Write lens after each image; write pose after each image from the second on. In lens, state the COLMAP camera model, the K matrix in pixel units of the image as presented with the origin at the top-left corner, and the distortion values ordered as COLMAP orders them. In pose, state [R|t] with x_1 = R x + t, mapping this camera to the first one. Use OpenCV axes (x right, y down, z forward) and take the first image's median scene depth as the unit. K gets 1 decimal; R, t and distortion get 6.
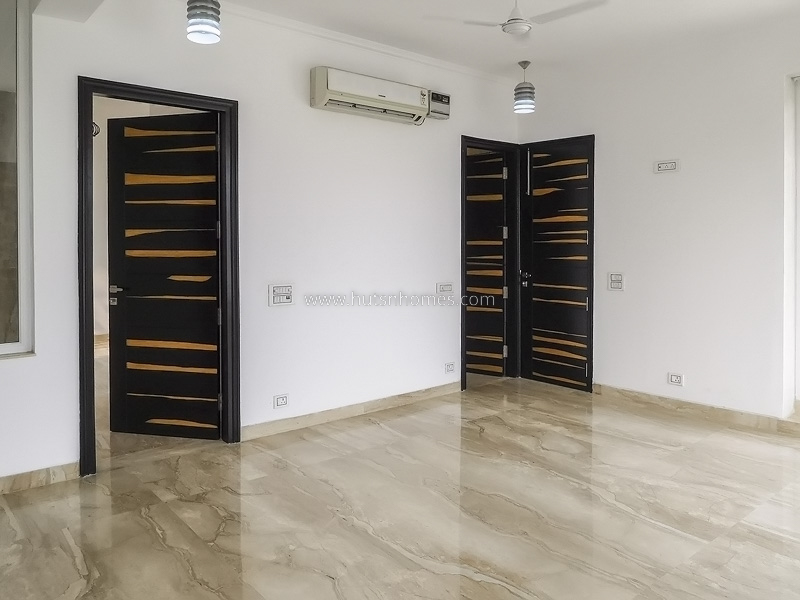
lens RADIAL K [[606.2, 0, 399.1], [0, 606.2, 277.7], [0, 0, 1]] dist [-0.049060, 0.004309]
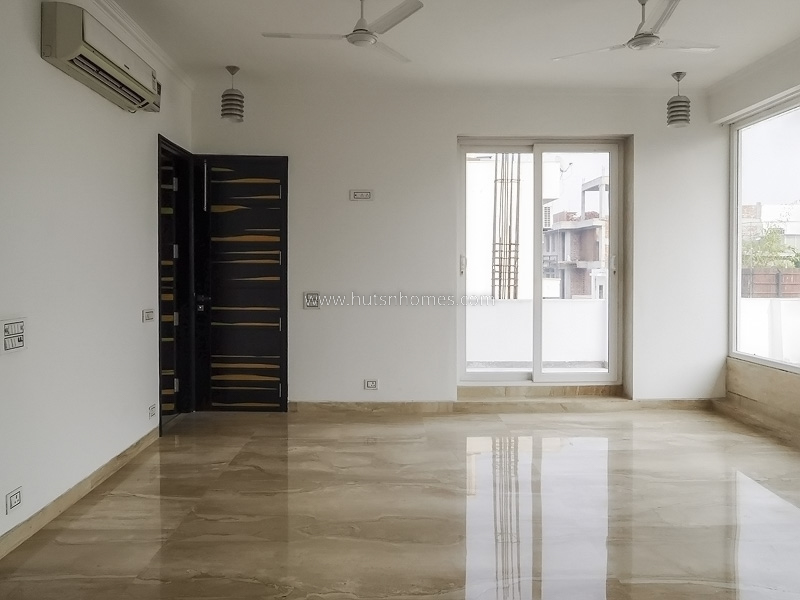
lens RADIAL K [[600.0, 0, 400.0], [0, 600.0, 300.0], [0, 0, 1]] dist [-0.036409, -0.000046]
pose [[0.621318, -0.033907, 0.782825, -0.348150], [0.038779, 0.999170, 0.012499, -0.001561], [-0.782598, 0.022591, 0.622117, 0.226737]]
